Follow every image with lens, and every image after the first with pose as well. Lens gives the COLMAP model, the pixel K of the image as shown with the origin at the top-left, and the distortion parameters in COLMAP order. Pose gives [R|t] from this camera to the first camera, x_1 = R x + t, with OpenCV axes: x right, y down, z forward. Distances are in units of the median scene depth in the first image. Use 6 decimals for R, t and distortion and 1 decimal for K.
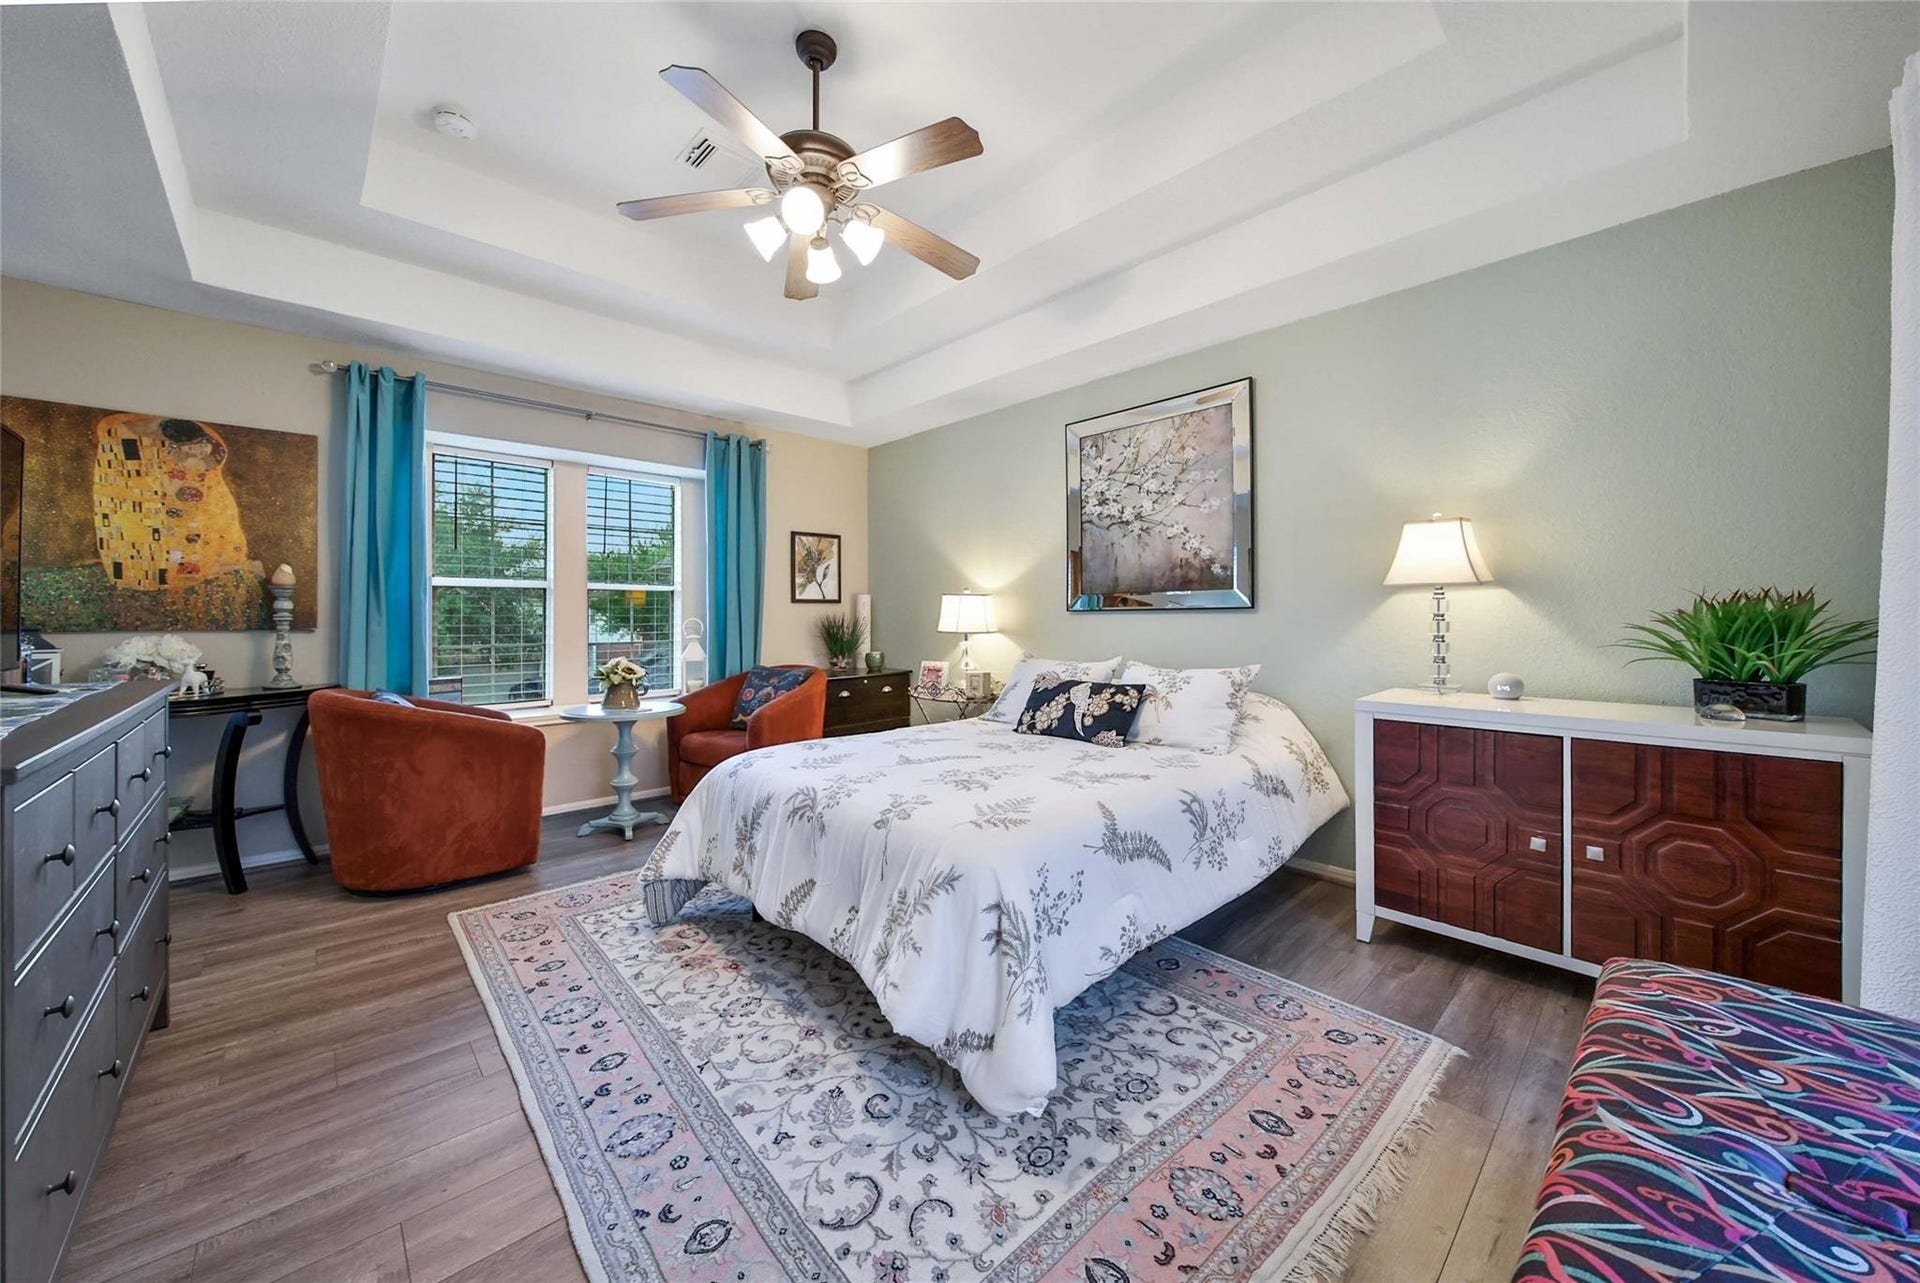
lens RADIAL K [[703.8, 0, 937.1], [0, 703.8, 608.4], [0, 0, 1]] dist [-0.003160, 0.000439]
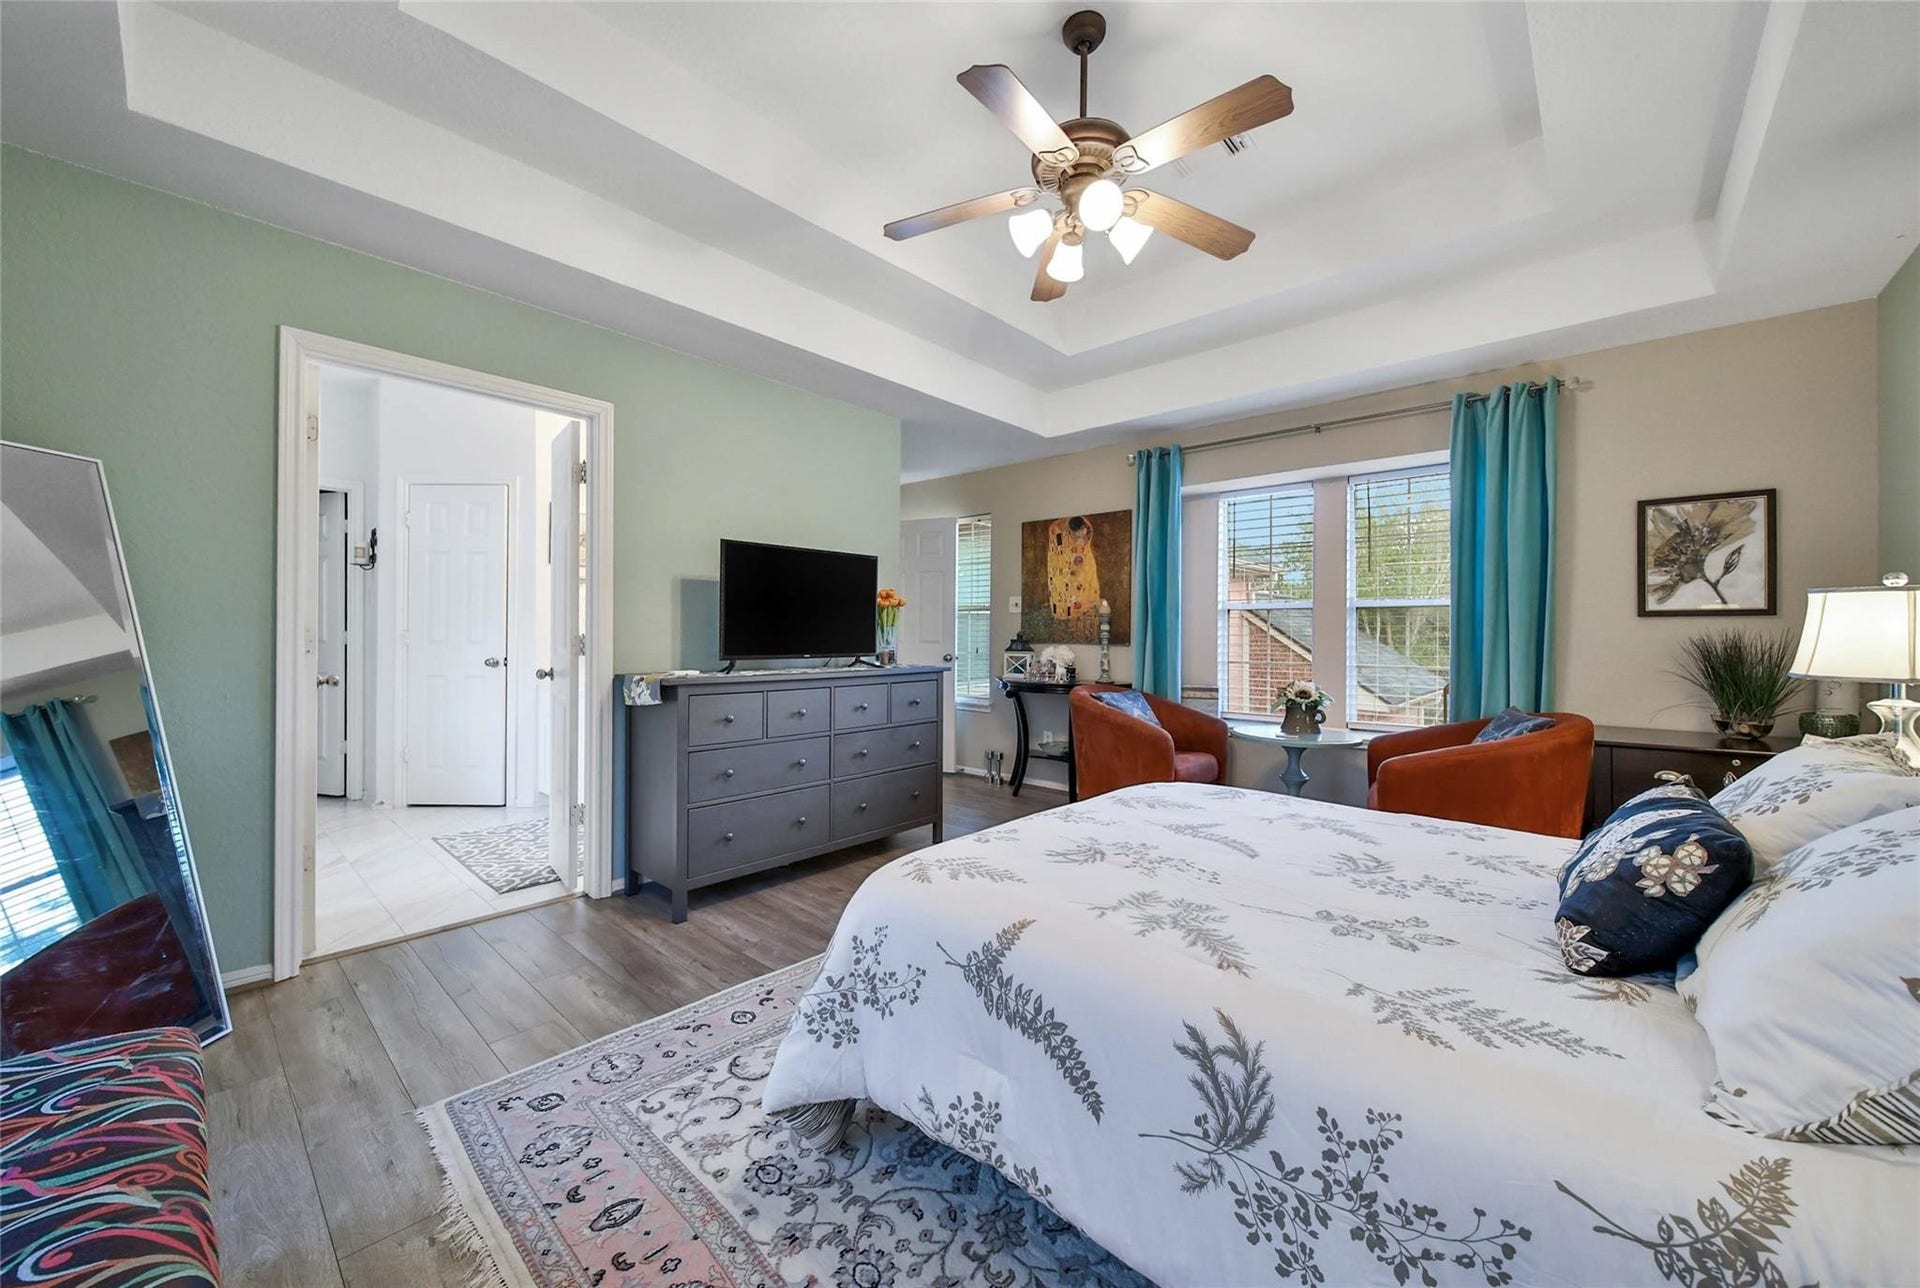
lens RADIAL K [[703.8, 0, 962.4], [0, 703.8, 635.4], [0, 0, 1]] dist [-0.003160, 0.000439]
pose [[0.102909, 0.002271, -0.994688, 0.573548], [0.003256, 0.999991, 0.002620, 0.007602], [0.994685, -0.003508, 0.102901, 0.577639]]
